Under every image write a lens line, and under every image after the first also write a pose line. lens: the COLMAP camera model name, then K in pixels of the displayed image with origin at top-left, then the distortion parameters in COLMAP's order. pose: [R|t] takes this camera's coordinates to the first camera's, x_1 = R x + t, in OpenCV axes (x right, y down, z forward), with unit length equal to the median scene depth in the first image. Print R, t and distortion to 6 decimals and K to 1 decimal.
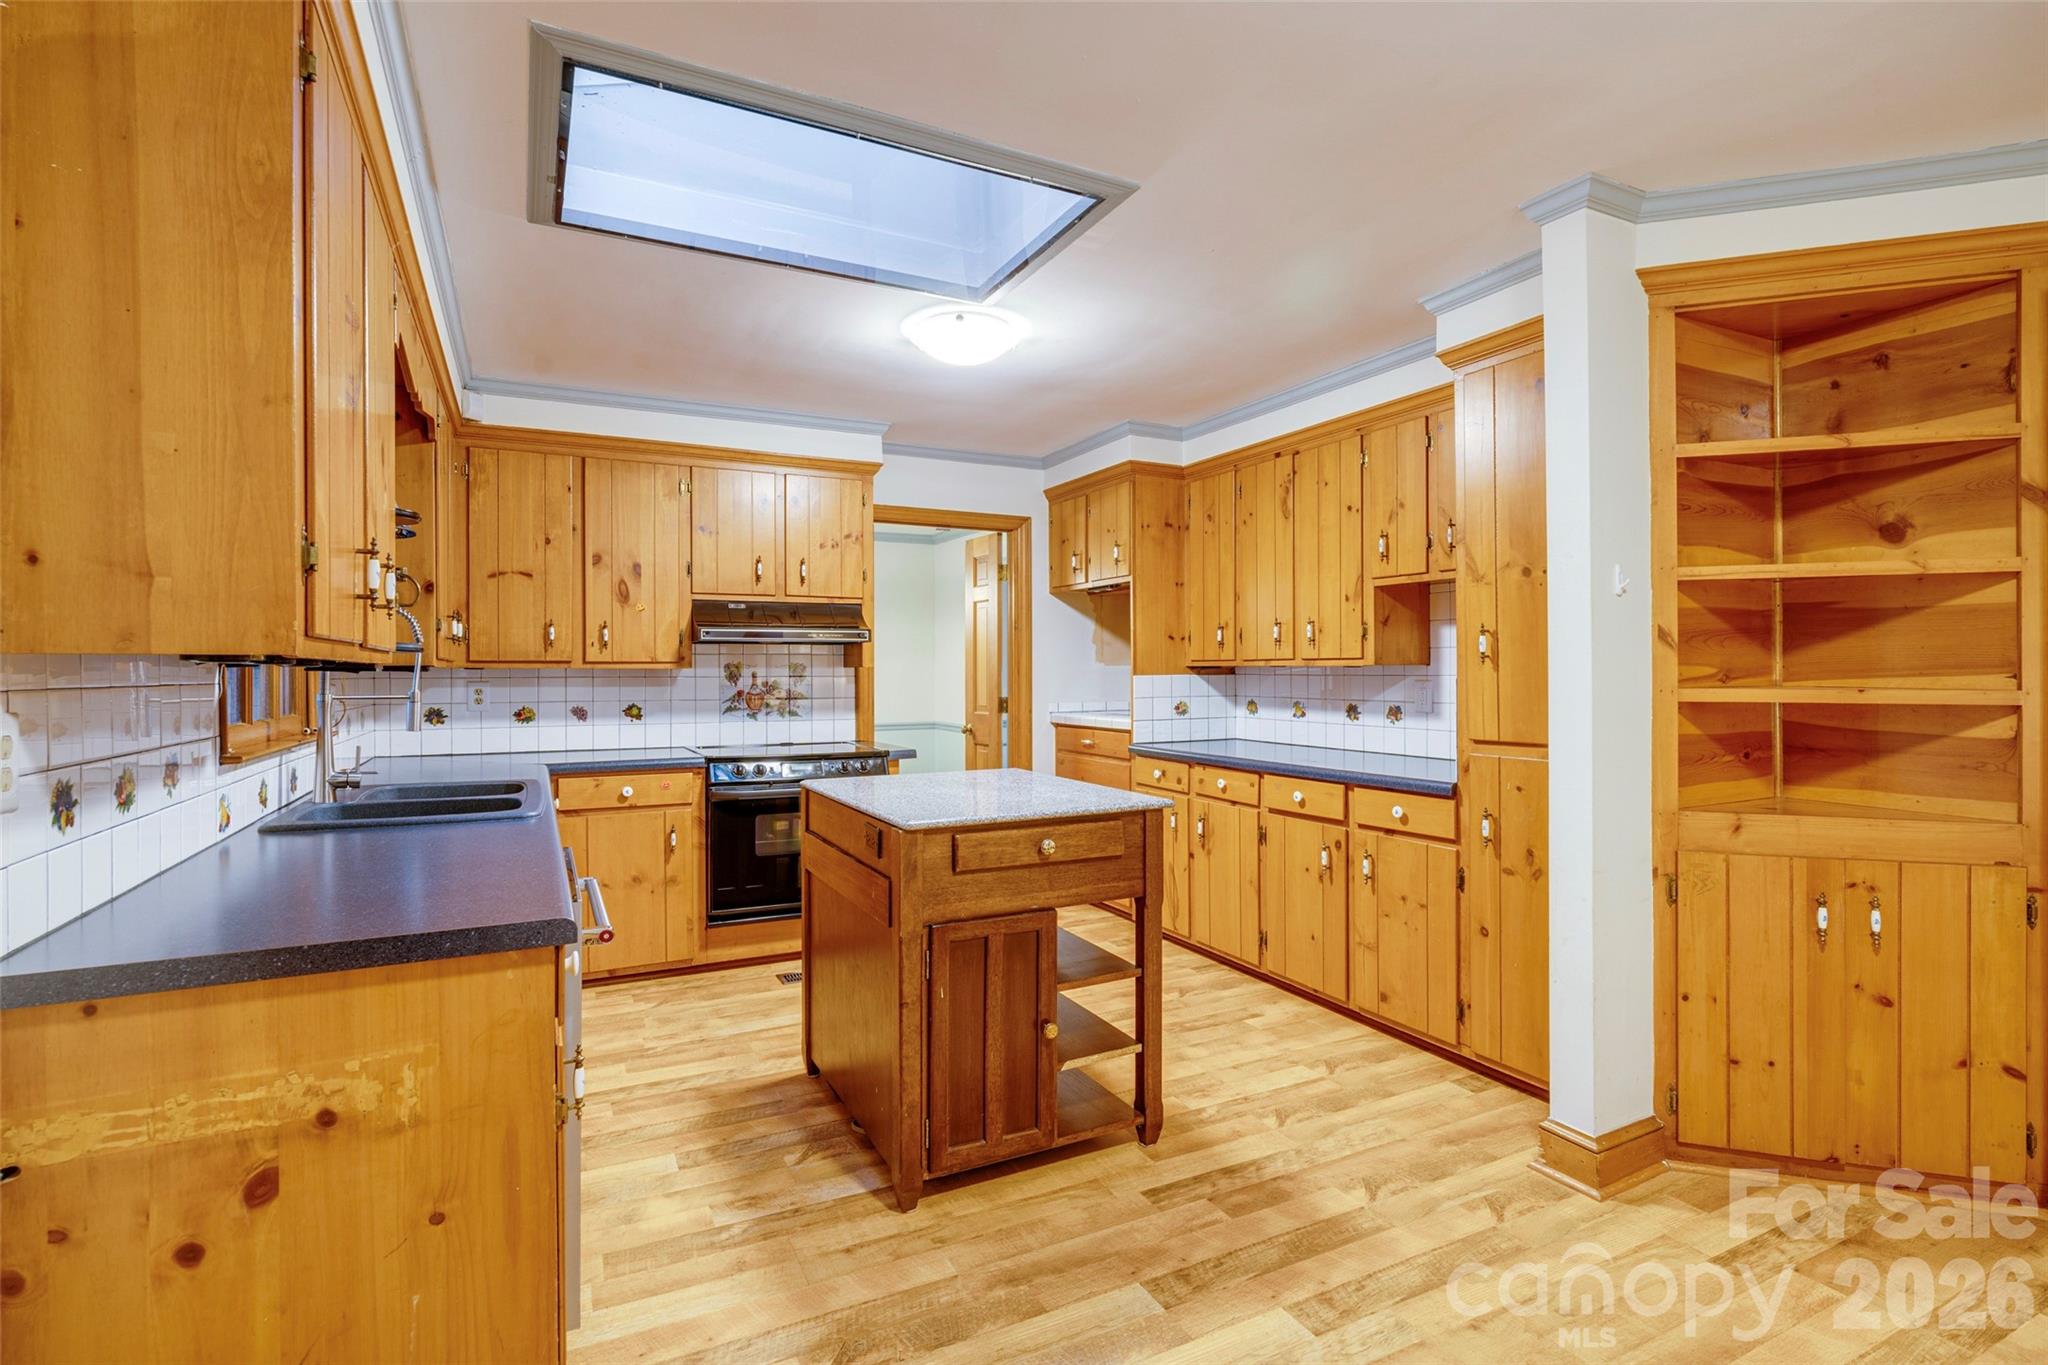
lens RADIAL K [[972.0, 0, 1015.8], [0, 972.0, 679.7], [0, 0, 1]] dist [-0.003062, 0.000203]
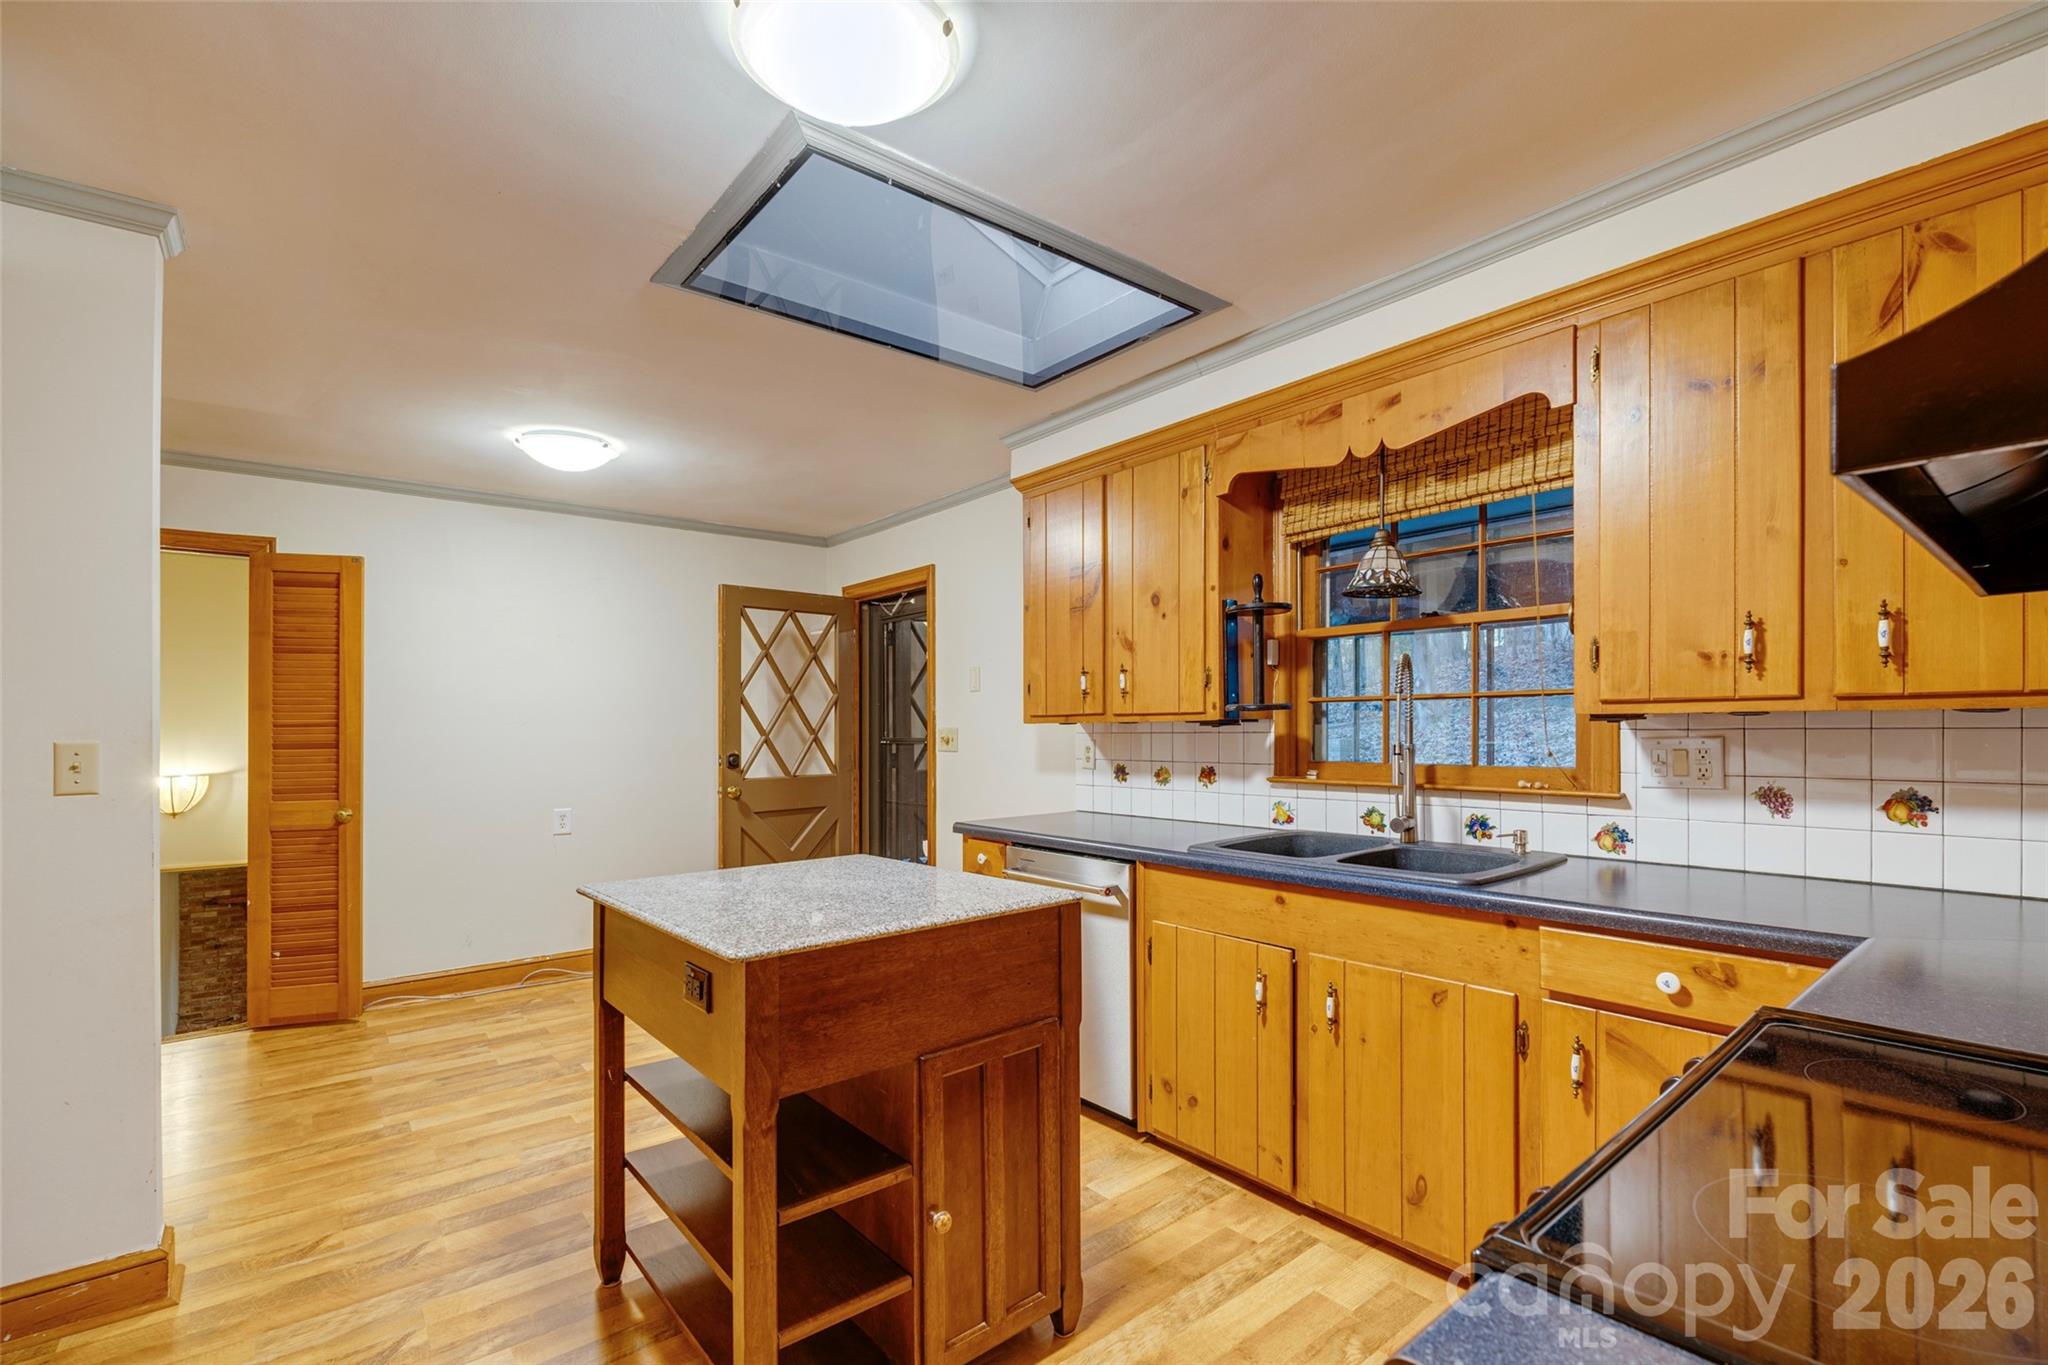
lens RADIAL K [[908.2, 0, 990.2], [0, 908.2, 718.5], [0, 0, 1]] dist [-0.002984, 0.000199]
pose [[-0.984295, 0.013658, -0.176004, -0.040111], [0.014053, 0.999901, -0.000997, -0.011658], [0.175973, -0.003455, -0.984389, 1.177667]]
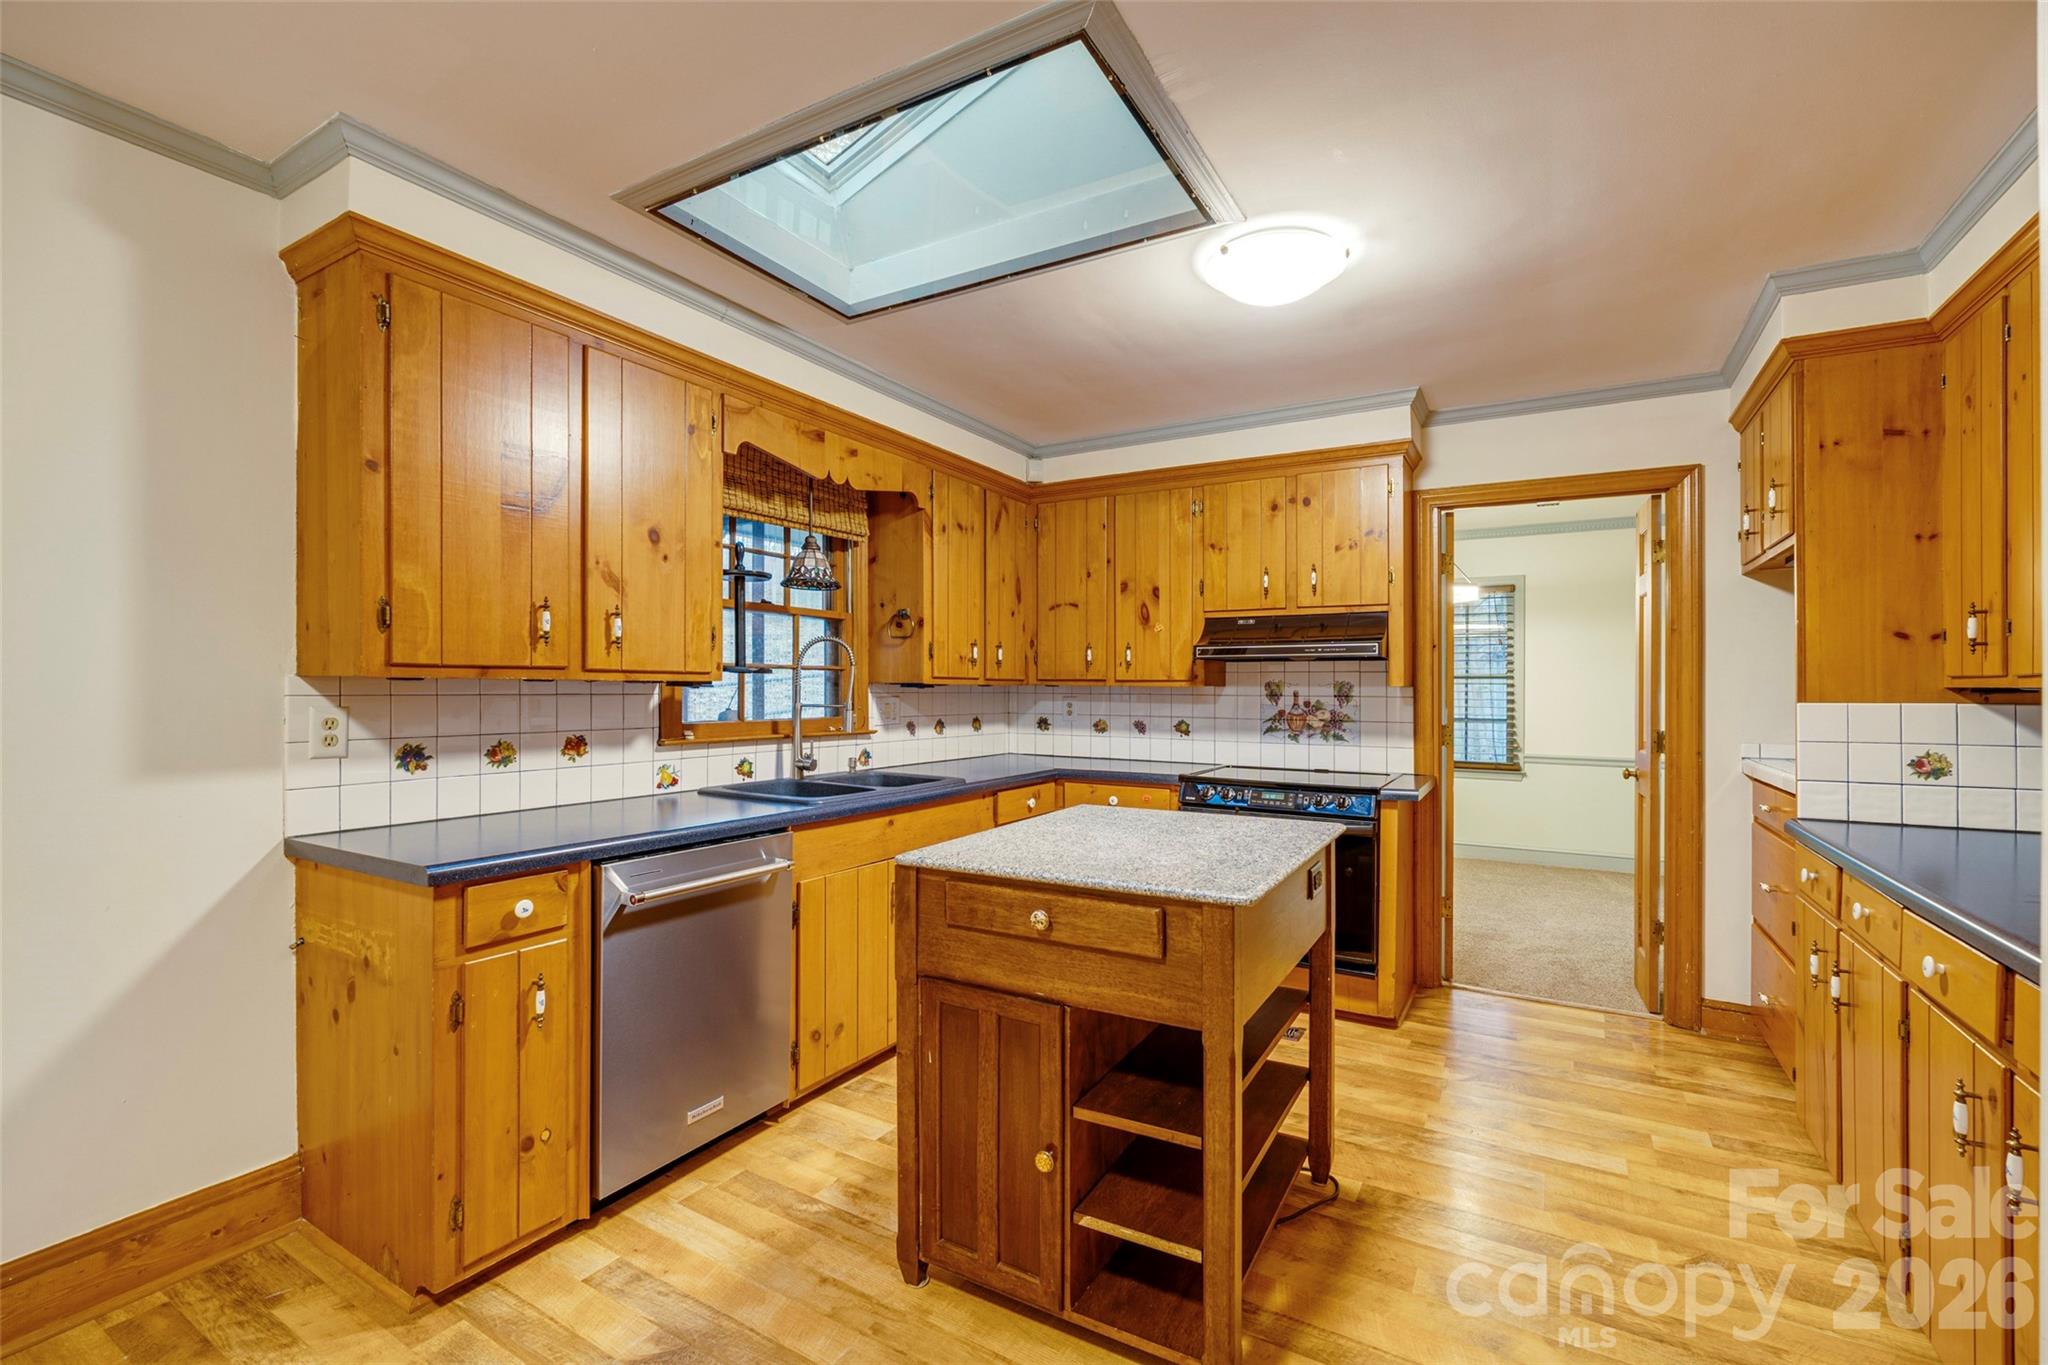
lens RADIAL K [[908.2, 0, 1038.1], [0, 908.2, 690.1], [0, 0, 1]] dist [-0.002984, 0.000199]
pose [[0.543221, 0.008388, -0.839548, 0.365996], [-0.014854, 0.999890, 0.000379, -0.005923], [0.839458, 0.012265, 0.543286, 0.349621]]
